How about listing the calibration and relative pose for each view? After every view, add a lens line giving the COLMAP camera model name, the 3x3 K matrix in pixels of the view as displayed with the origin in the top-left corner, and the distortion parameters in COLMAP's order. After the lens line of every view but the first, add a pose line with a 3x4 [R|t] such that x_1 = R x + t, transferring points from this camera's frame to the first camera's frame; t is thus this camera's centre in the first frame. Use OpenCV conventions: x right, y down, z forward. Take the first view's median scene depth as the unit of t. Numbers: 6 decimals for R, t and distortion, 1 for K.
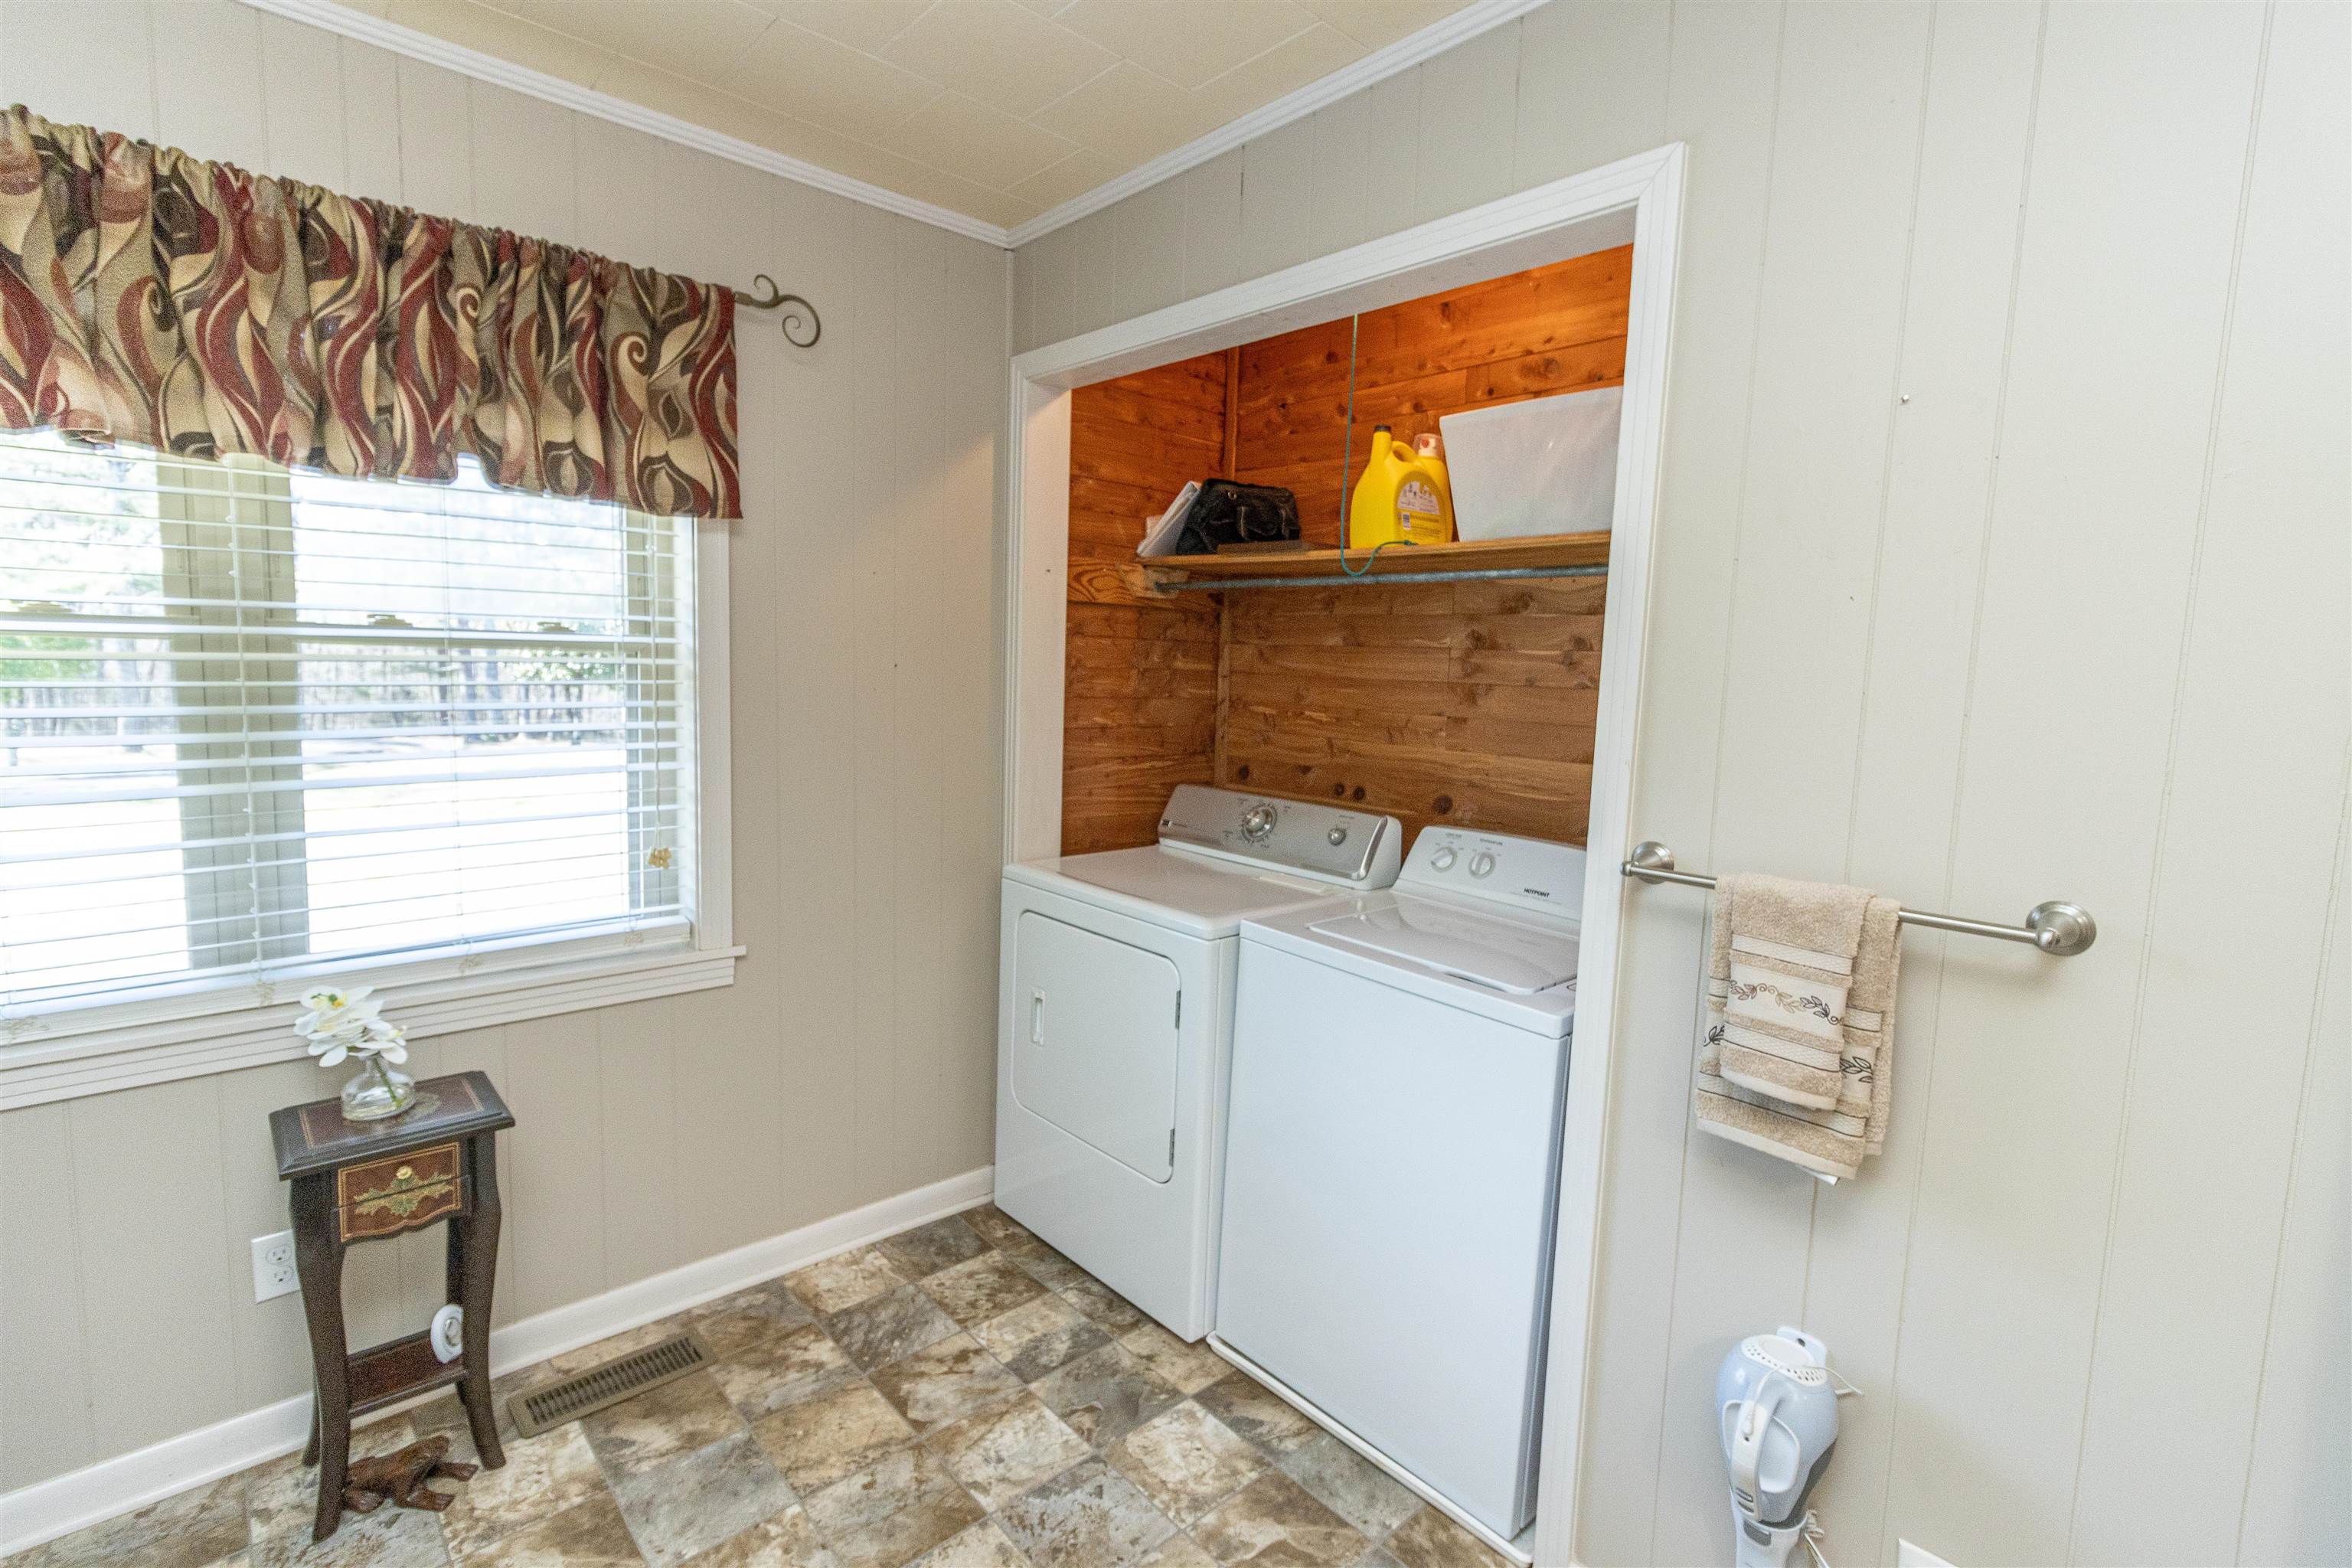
lens RADIAL K [[1079.1, 0, 1172.7], [0, 1079.1, 769.0], [0, 0, 1]] dist [0.001745, 0.000101]
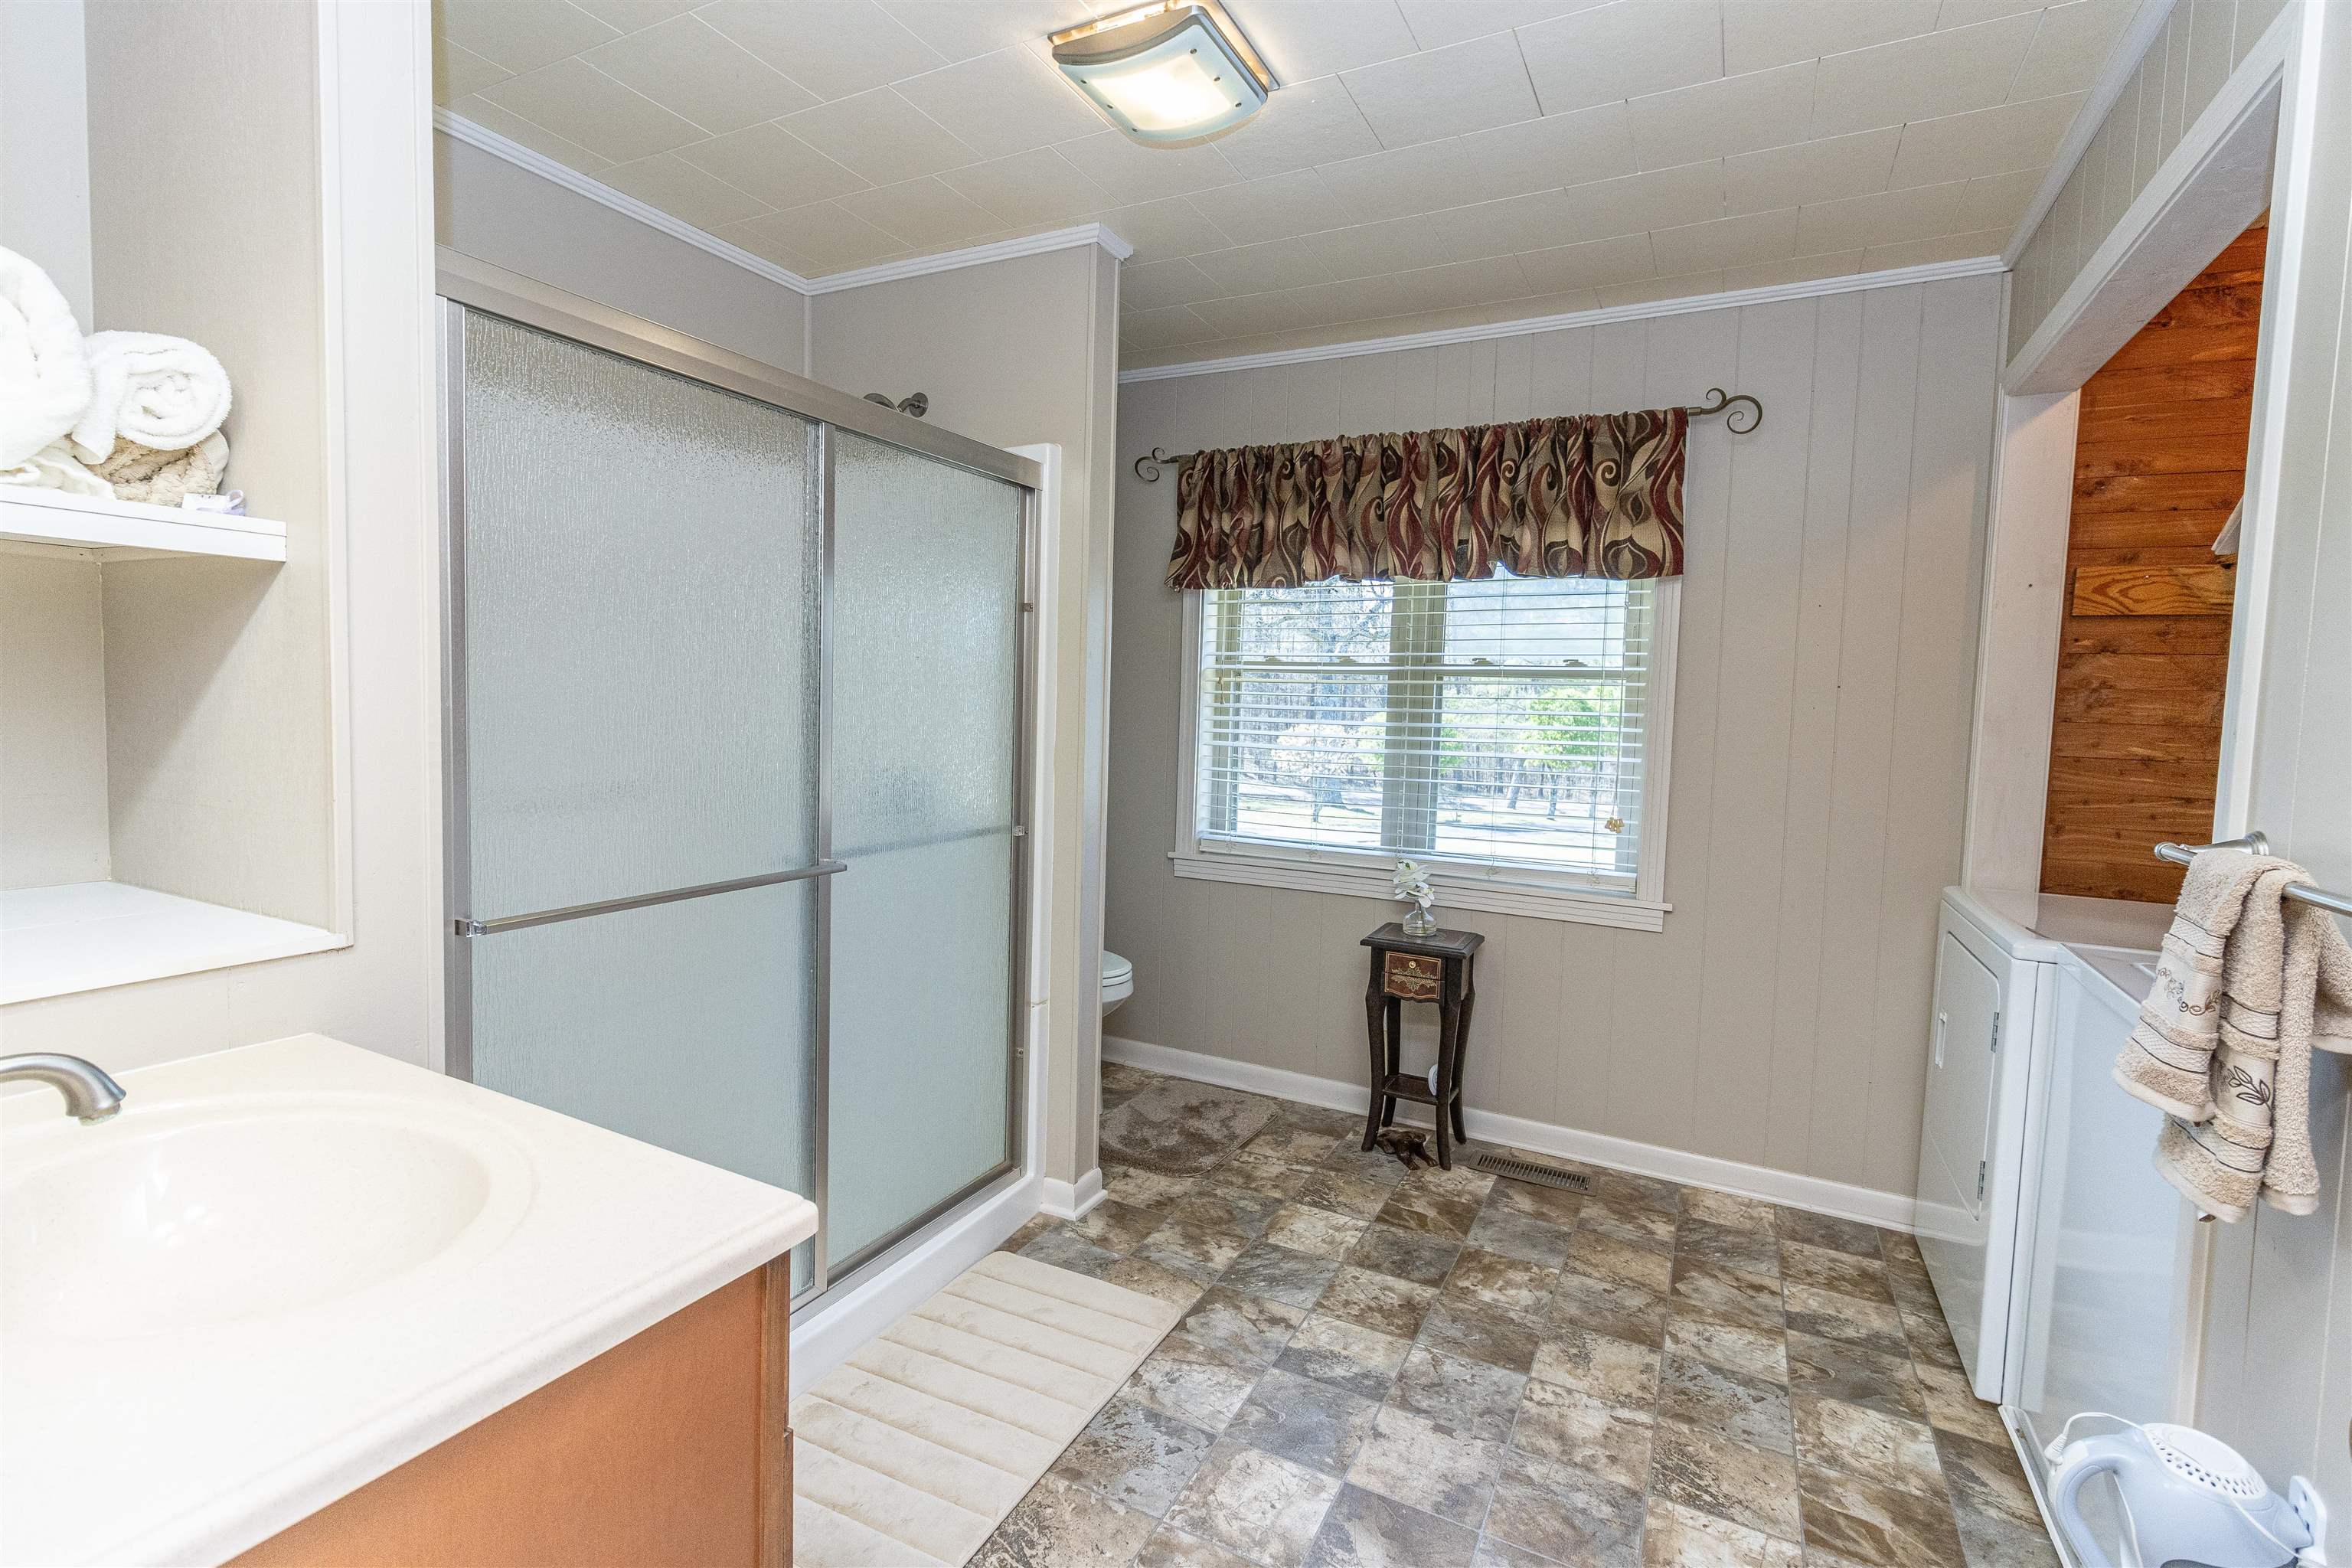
lens RADIAL K [[1079.1, 0, 1172.7], [0, 1079.1, 769.0], [0, 0, 1]] dist [0.001745, 0.000101]
pose [[0.349335, 0.038080, -0.936224, 0.678496], [-0.115155, 0.993344, -0.002564, 0.086470], [0.929895, 0.108706, 0.351395, -0.024450]]
